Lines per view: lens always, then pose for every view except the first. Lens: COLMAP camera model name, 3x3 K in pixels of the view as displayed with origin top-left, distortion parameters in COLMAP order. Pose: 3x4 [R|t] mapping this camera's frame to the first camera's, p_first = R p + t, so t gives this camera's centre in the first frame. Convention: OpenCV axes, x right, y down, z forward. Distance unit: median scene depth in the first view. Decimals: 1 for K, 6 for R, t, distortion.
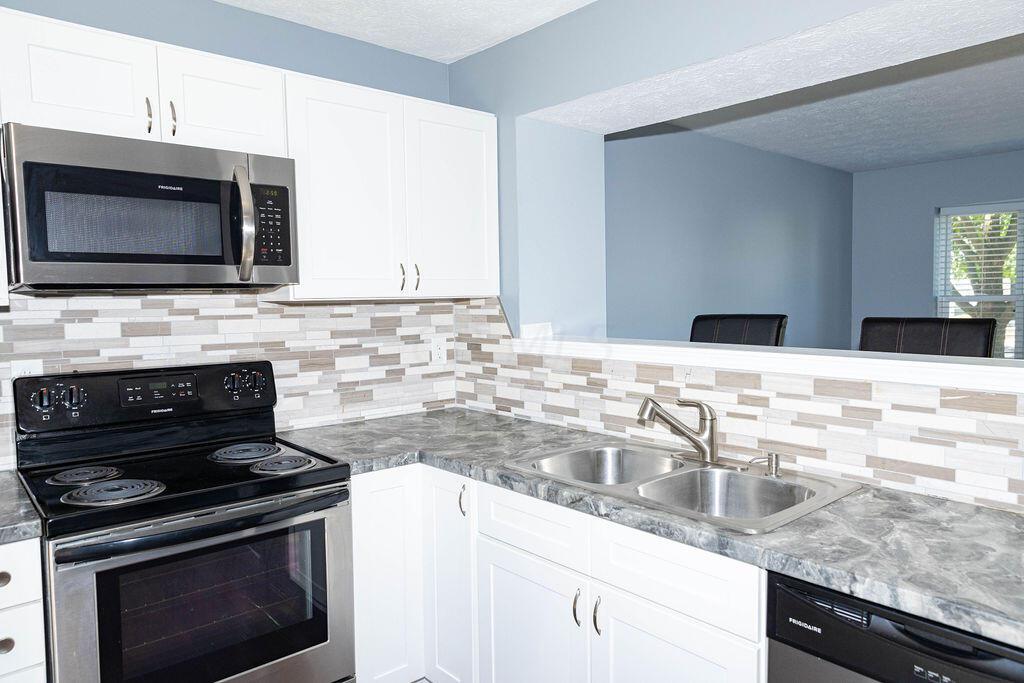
lens RADIAL K [[698.1, 0, 517.8], [0, 698.1, 343.6], [0, 0, 1]] dist [0.011728, -0.006955]
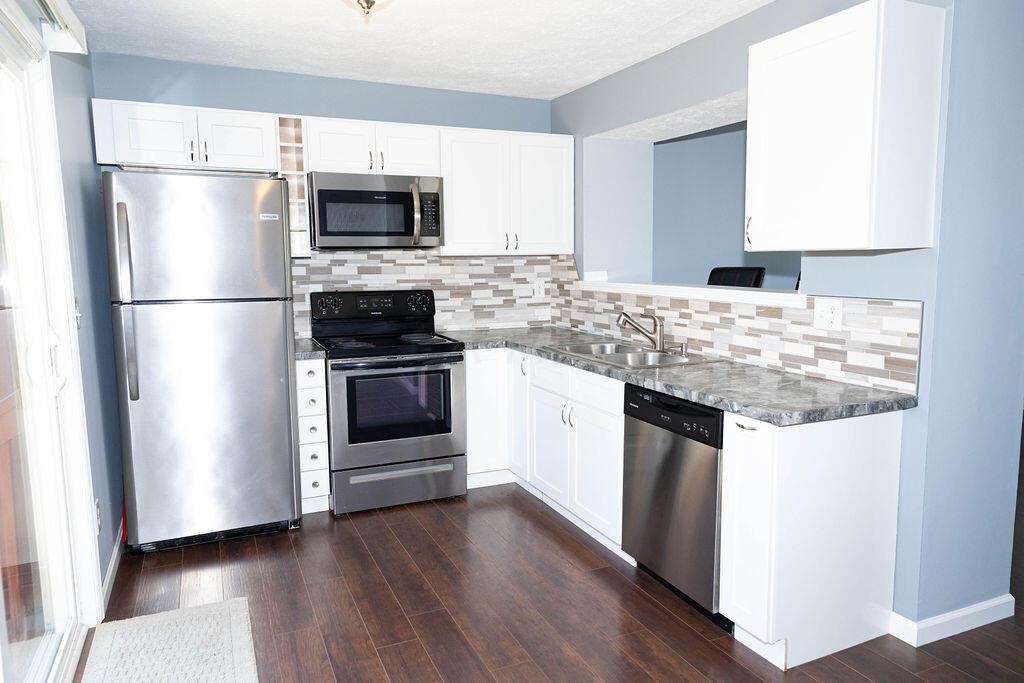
lens RADIAL K [[698.1, 0, 512.3], [0, 698.1, 343.5], [0, 0, 1]] dist [0.011728, -0.006955]
pose [[0.955584, 0.042884, -0.291583, 0.431532], [-0.025204, 0.997624, 0.064125, 0.050272], [0.293640, -0.053928, 0.954394, -0.758791]]
